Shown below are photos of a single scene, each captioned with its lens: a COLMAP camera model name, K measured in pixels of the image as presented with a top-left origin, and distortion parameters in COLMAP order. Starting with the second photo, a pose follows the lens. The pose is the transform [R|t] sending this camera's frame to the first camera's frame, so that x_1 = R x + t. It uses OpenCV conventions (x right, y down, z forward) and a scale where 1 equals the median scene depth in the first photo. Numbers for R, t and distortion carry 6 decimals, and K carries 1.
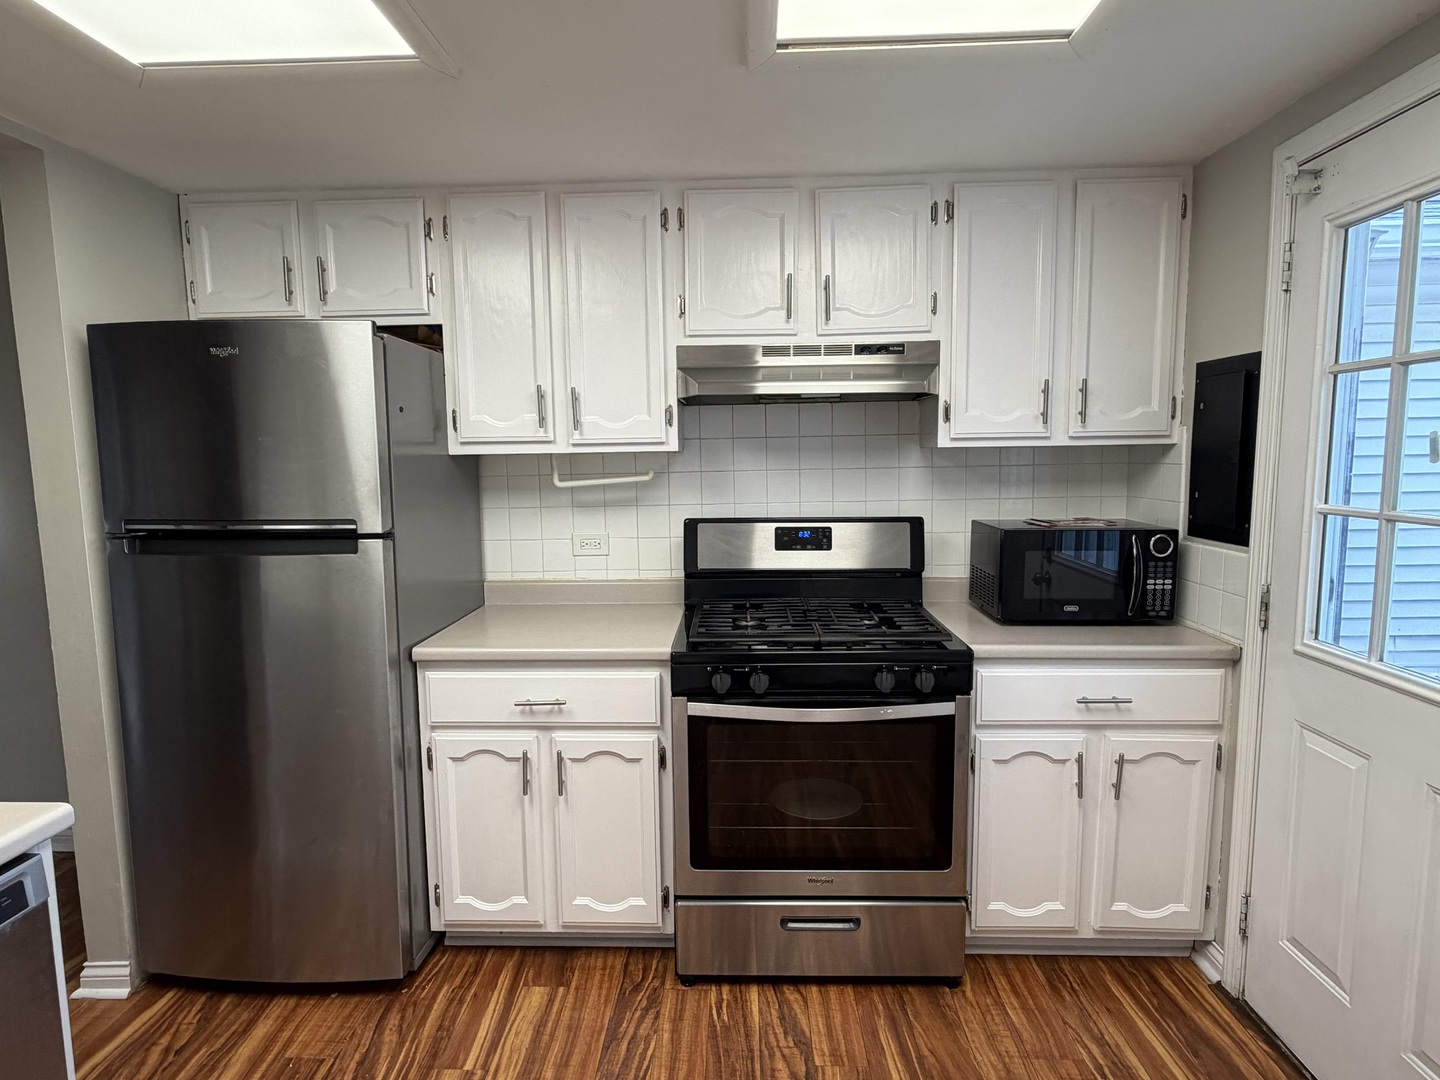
lens RADIAL K [[793.1, 0, 717.4], [0, 793.1, 542.7], [0, 0, 1]] dist [-0.001614, -0.001857]
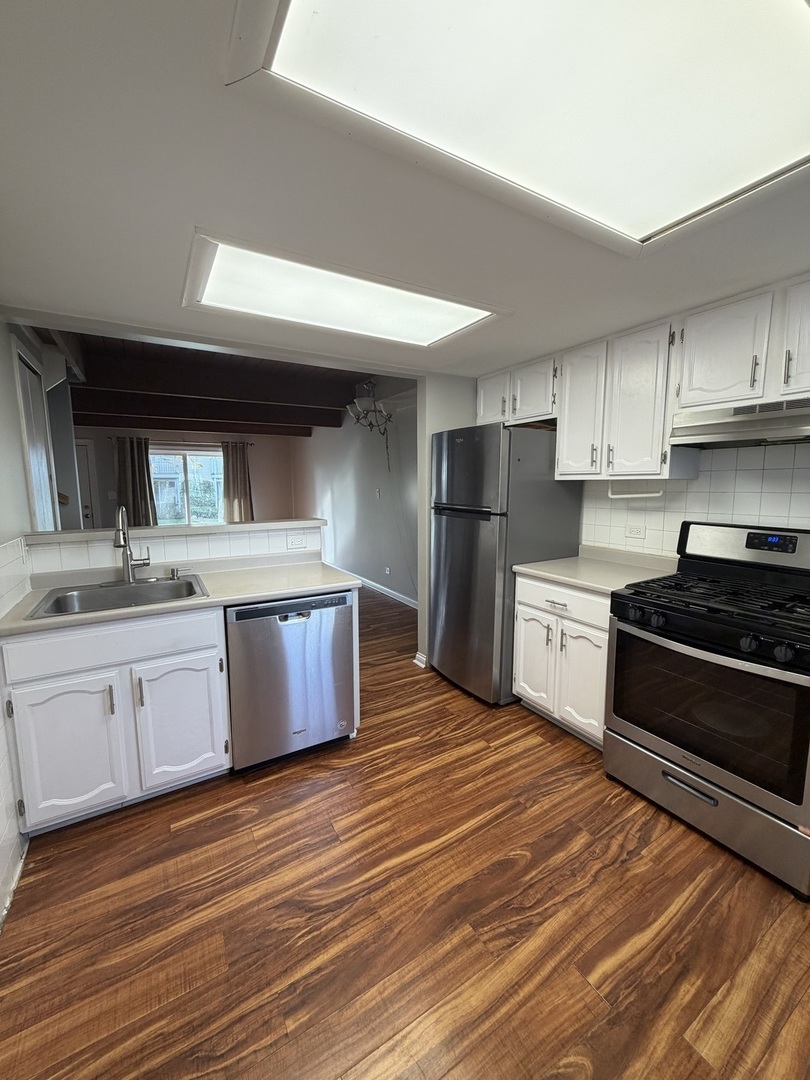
lens RADIAL K [[433.2, 0, 409.3], [0, 433.2, 536.1], [0, 0, 1]] dist [-0.001350, -0.000148]
pose [[0.543767, 0.113958, -0.831463, 0.465652], [-0.096702, 0.992647, 0.072808, -0.011801], [0.833646, 0.040813, 0.550788, 0.066450]]
